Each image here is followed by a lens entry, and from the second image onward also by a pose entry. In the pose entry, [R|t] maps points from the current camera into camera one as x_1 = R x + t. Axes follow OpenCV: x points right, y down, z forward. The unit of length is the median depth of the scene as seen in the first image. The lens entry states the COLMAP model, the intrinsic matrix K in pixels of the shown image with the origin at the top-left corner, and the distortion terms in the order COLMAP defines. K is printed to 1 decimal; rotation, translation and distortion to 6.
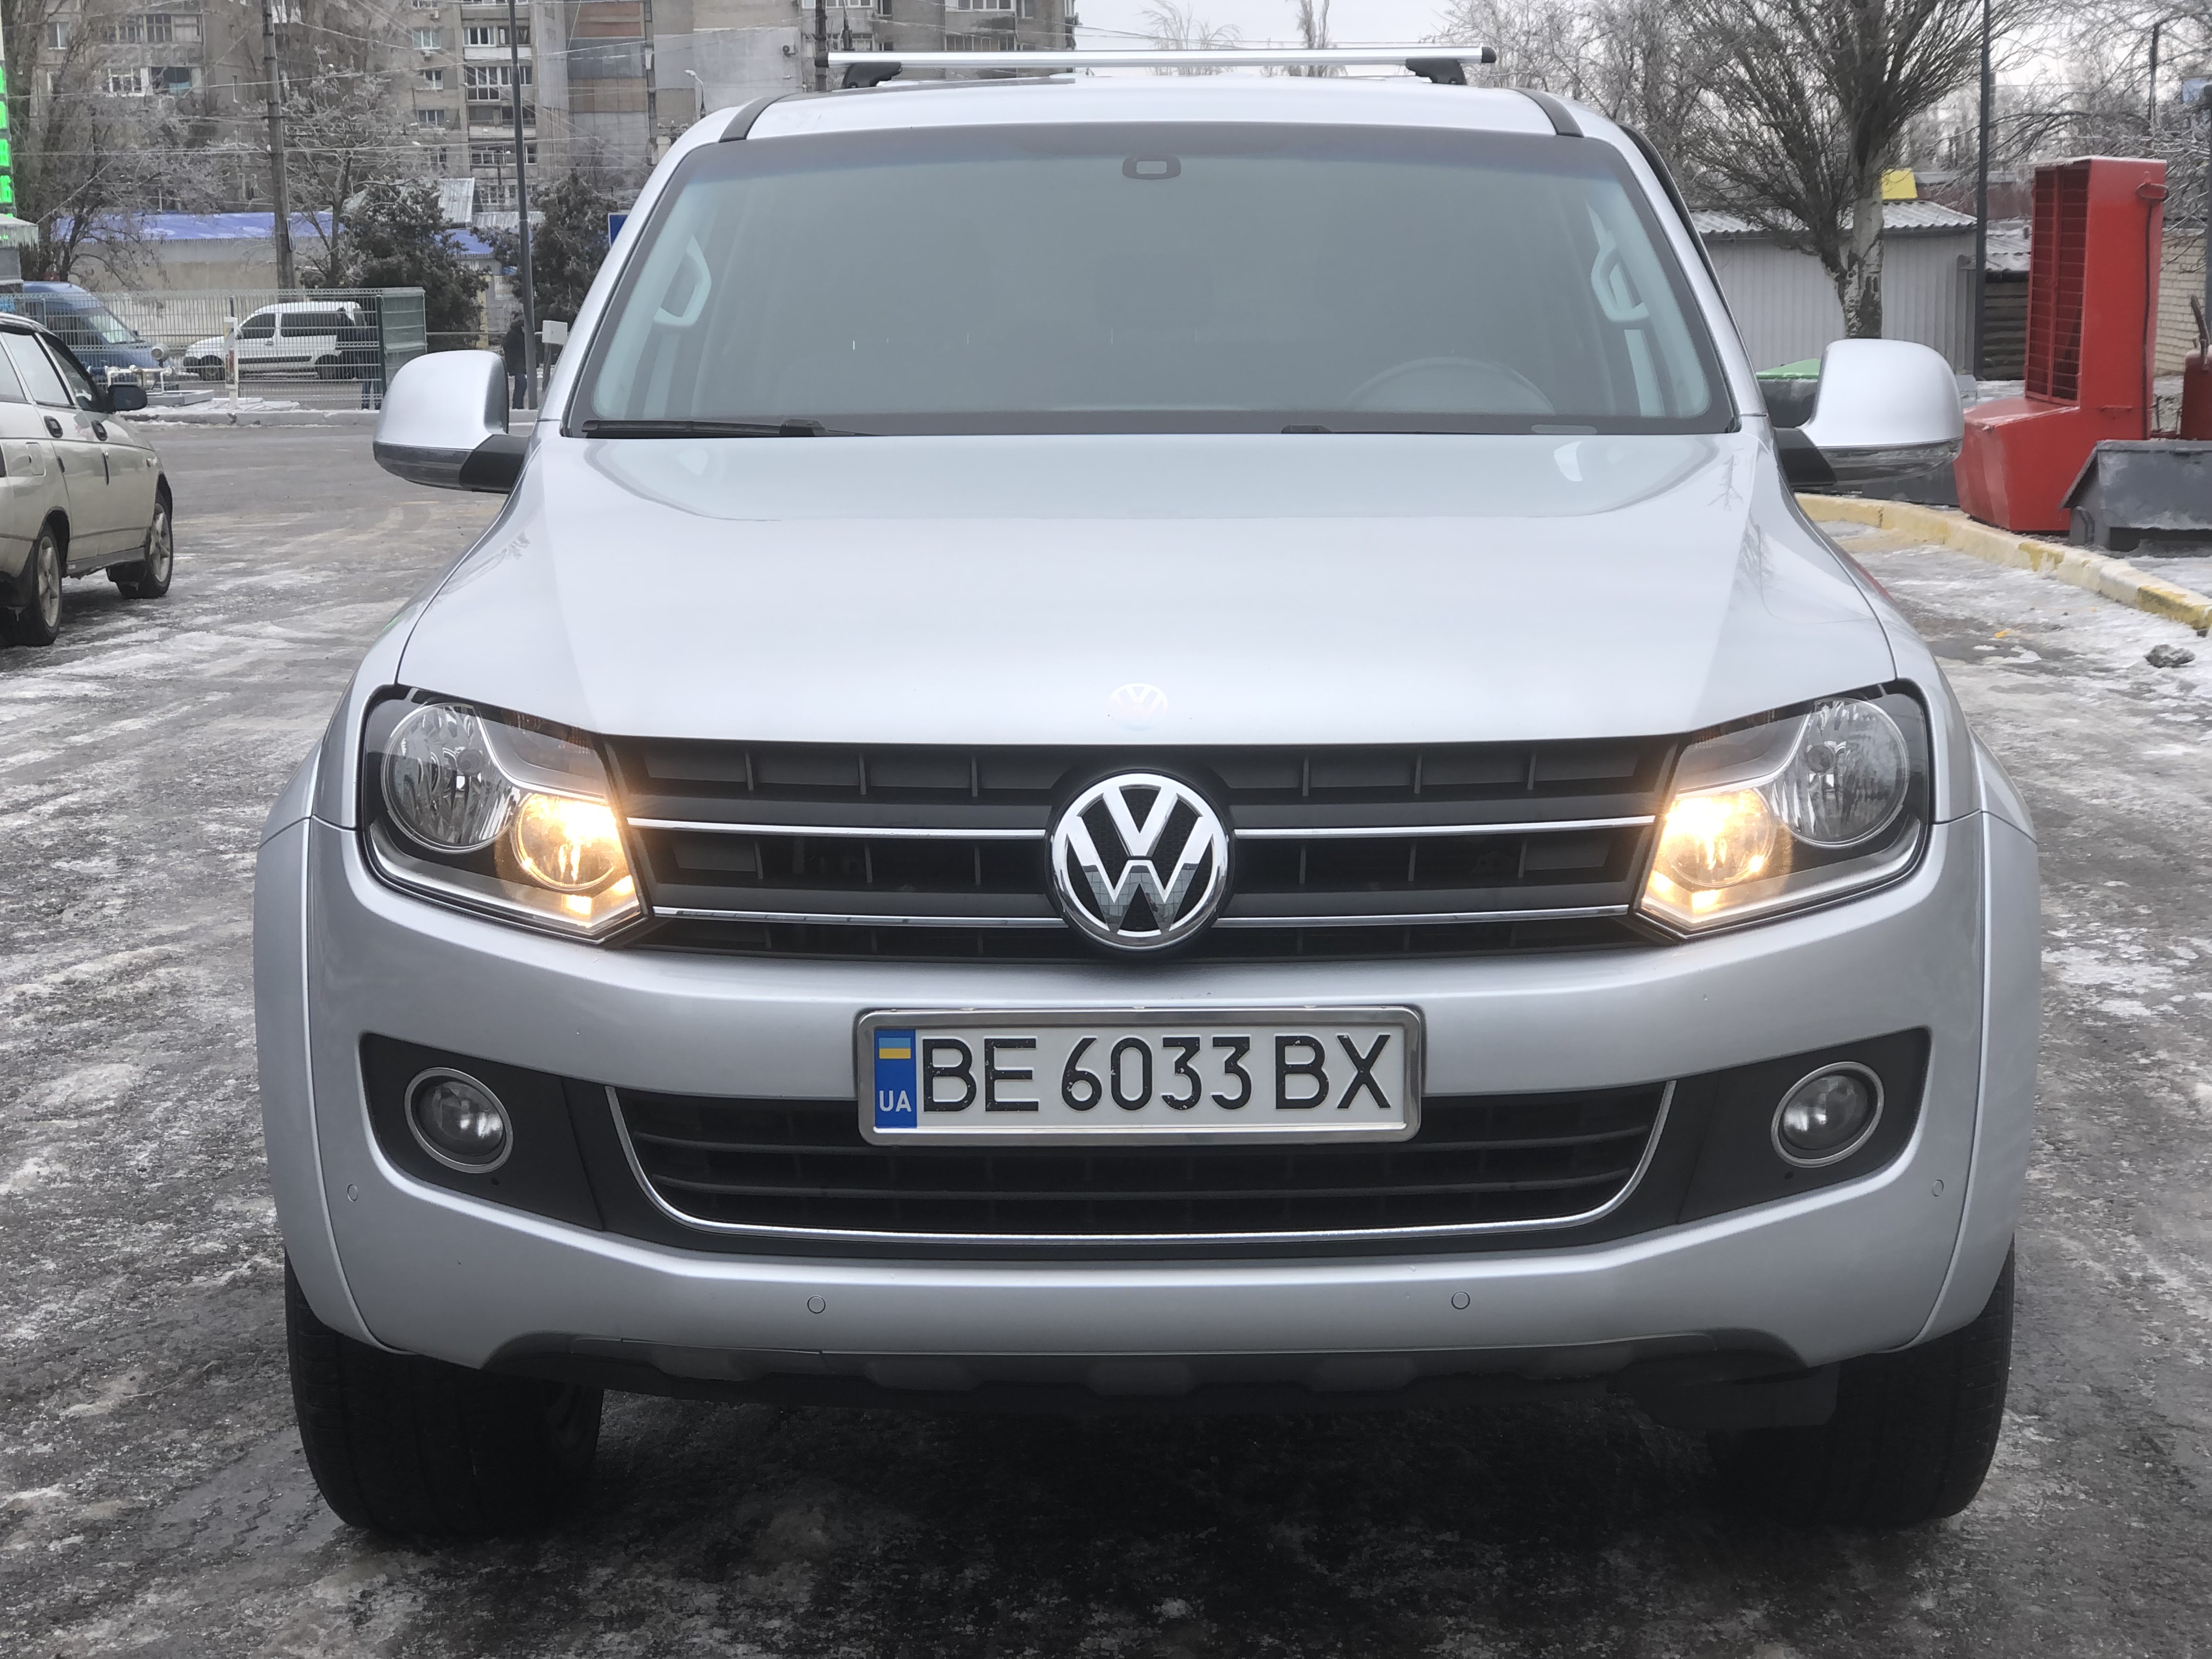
lens RADIAL K [[3648.8, 0, 1106.0], [0, 3648.8, 829.5], [0, 0, 1]] dist [-0.078570, 1.081083]
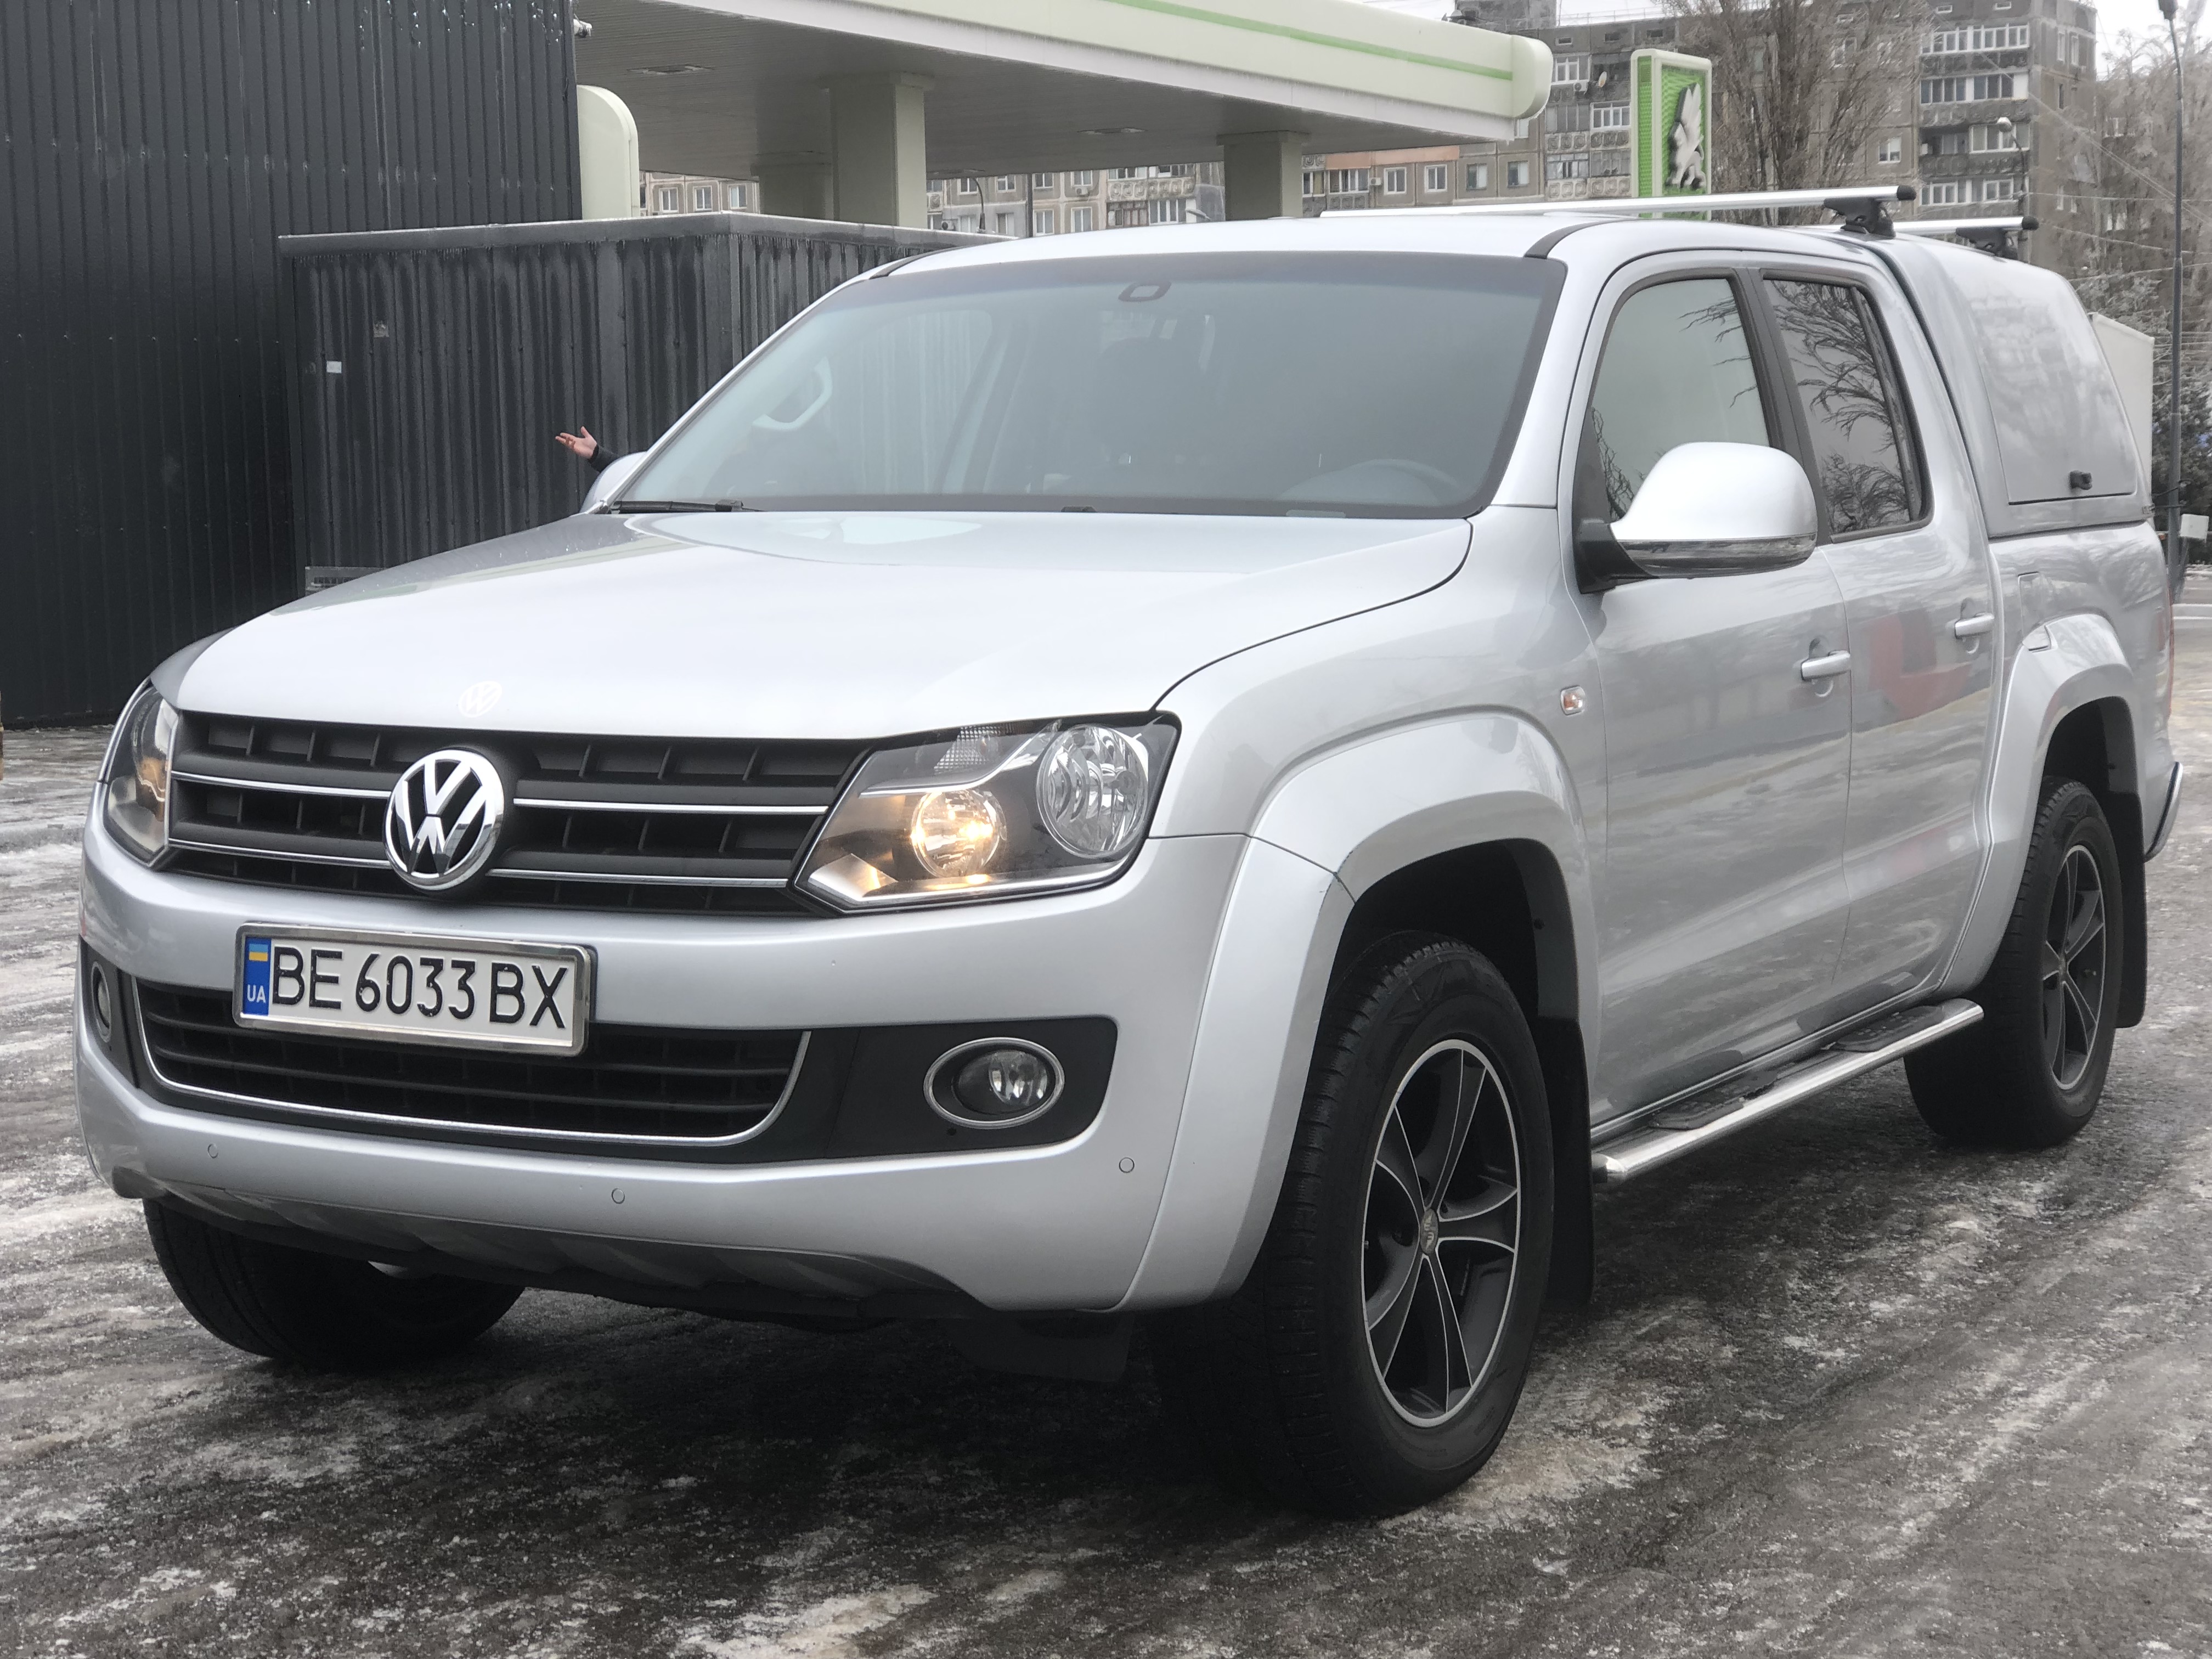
lens RADIAL K [[3648.8, 0, 1106.0], [0, 3648.8, 829.5], [0, 0, 1]] dist [-0.078570, 1.081083]
pose [[0.876229, 0.050348, -0.479257, 0.815064], [-0.077337, 0.996328, -0.036726, 0.040940], [0.475648, 0.069245, 0.876906, 0.014600]]
